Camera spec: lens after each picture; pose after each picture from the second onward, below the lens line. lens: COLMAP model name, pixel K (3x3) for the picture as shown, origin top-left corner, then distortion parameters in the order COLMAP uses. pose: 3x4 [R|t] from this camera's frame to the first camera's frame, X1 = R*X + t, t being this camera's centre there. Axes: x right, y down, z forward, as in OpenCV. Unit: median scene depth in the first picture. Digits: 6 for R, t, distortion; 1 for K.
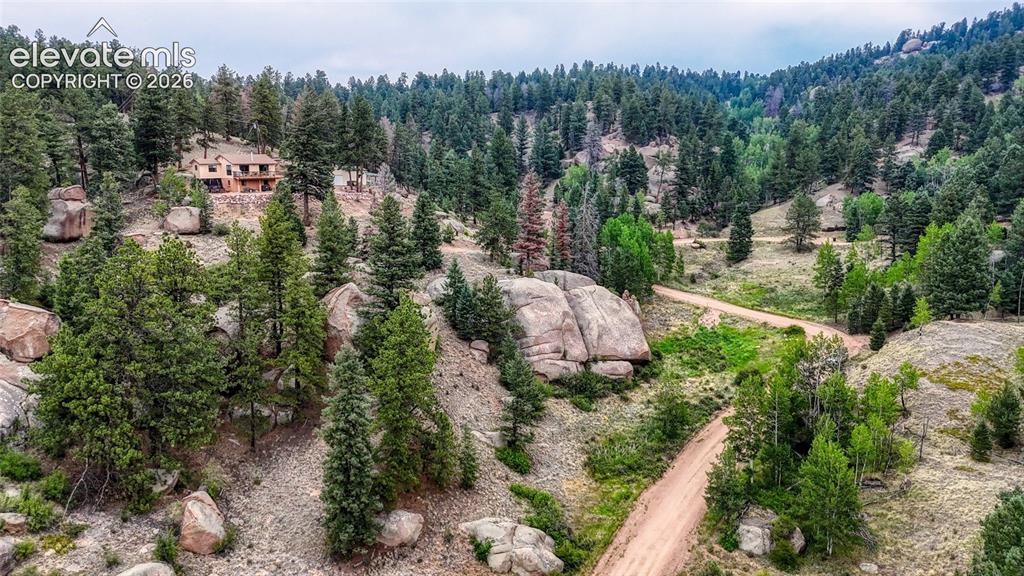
lens RADIAL K [[751.2, 0, 513.8], [0, 751.2, 286.4], [0, 0, 1]] dist [0.071774, -0.065231]
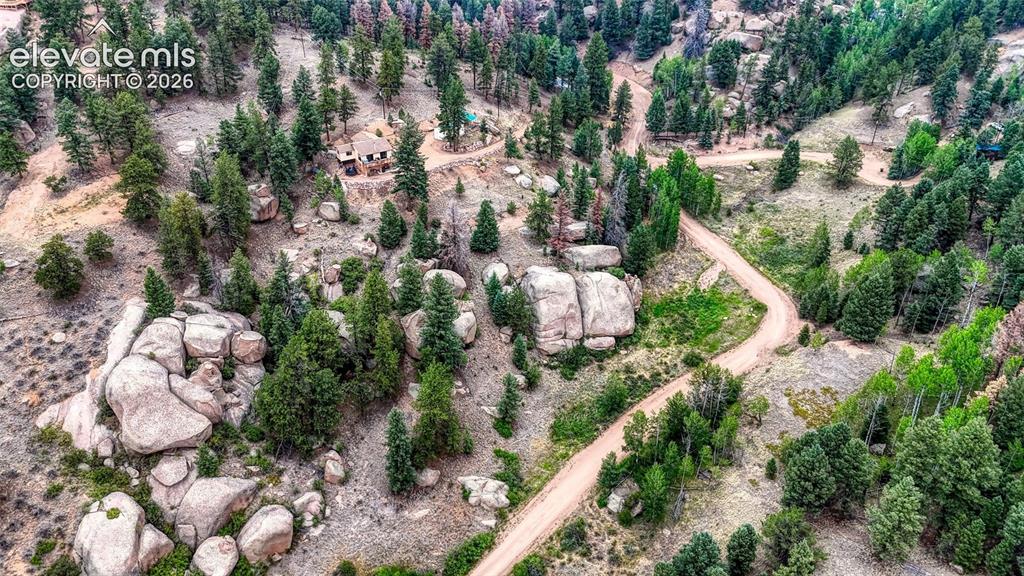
lens RADIAL K [[751.2, 0, 513.1], [0, 751.2, 284.9], [0, 0, 1]] dist [0.071774, -0.065231]
pose [[0.973047, 0.117372, -0.198502, 0.269867], [-0.034362, 0.924969, 0.378485, -0.606613], [0.228032, -0.361463, 0.904072, -0.377794]]
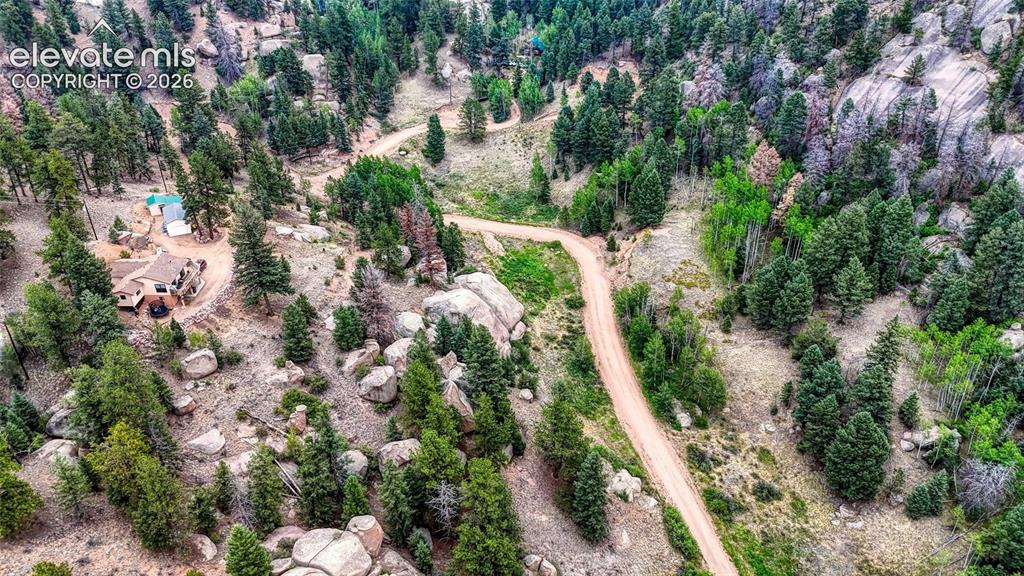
lens RADIAL K [[751.2, 0, 510.9], [0, 751.2, 283.5], [0, 0, 1]] dist [0.071774, -0.065231]
pose [[0.732037, -0.365975, 0.574616, -0.784865], [0.125778, 0.901559, 0.413970, -0.666424], [-0.669553, -0.230768, 0.706006, -0.046217]]
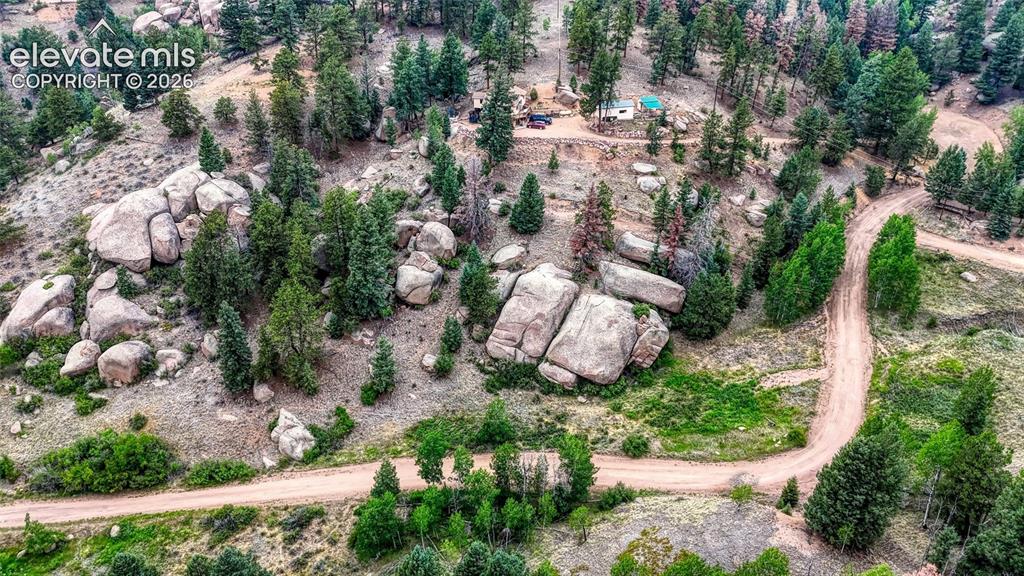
lens RADIAL K [[751.2, 0, 515.1], [0, 751.2, 290.7], [0, 0, 1]] dist [0.071774, -0.065231]
pose [[0.539122, 0.424555, -0.727393, 0.998593], [-0.145535, 0.897622, 0.416046, -0.545241], [0.829558, -0.118439, 0.545715, 0.335205]]
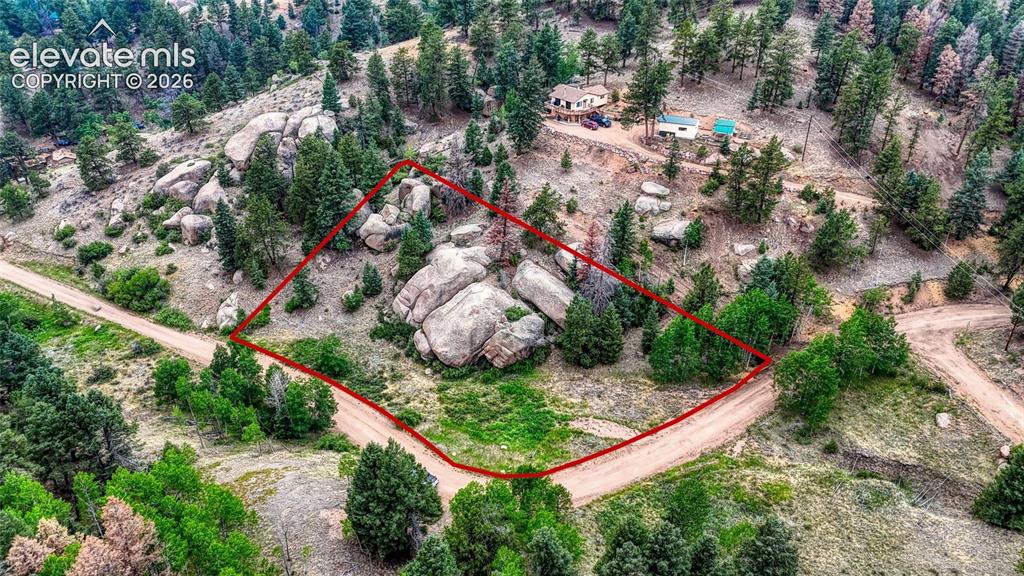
lens RADIAL K [[751.2, 0, 519.8], [0, 751.2, 296.1], [0, 0, 1]] dist [0.071774, -0.065231]
pose [[-0.061299, 0.510991, -0.857398, 1.291326], [-0.172553, 0.840654, 0.513348, -0.701315], [0.983091, 0.179414, 0.036642, 1.207552]]
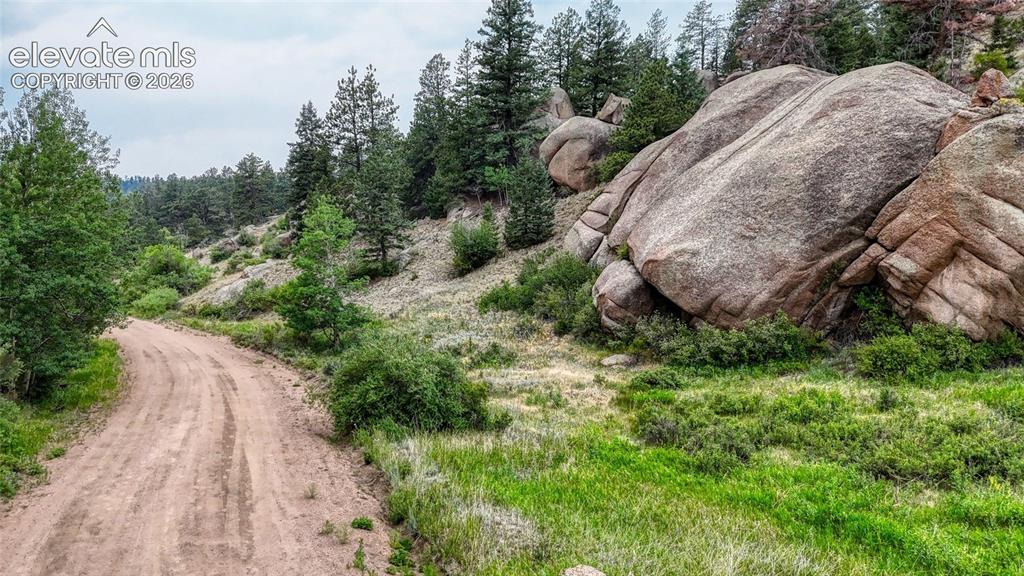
lens RADIAL K [[751.2, 0, 511.9], [0, 751.2, 284.1], [0, 0, 1]] dist [0.071774, -0.065231]
pose [[-0.466183, 0.081807, -0.880898, 0.518417], [-0.160139, 0.971464, 0.174966, 0.061348], [0.870074, 0.222632, -0.439780, 1.221044]]
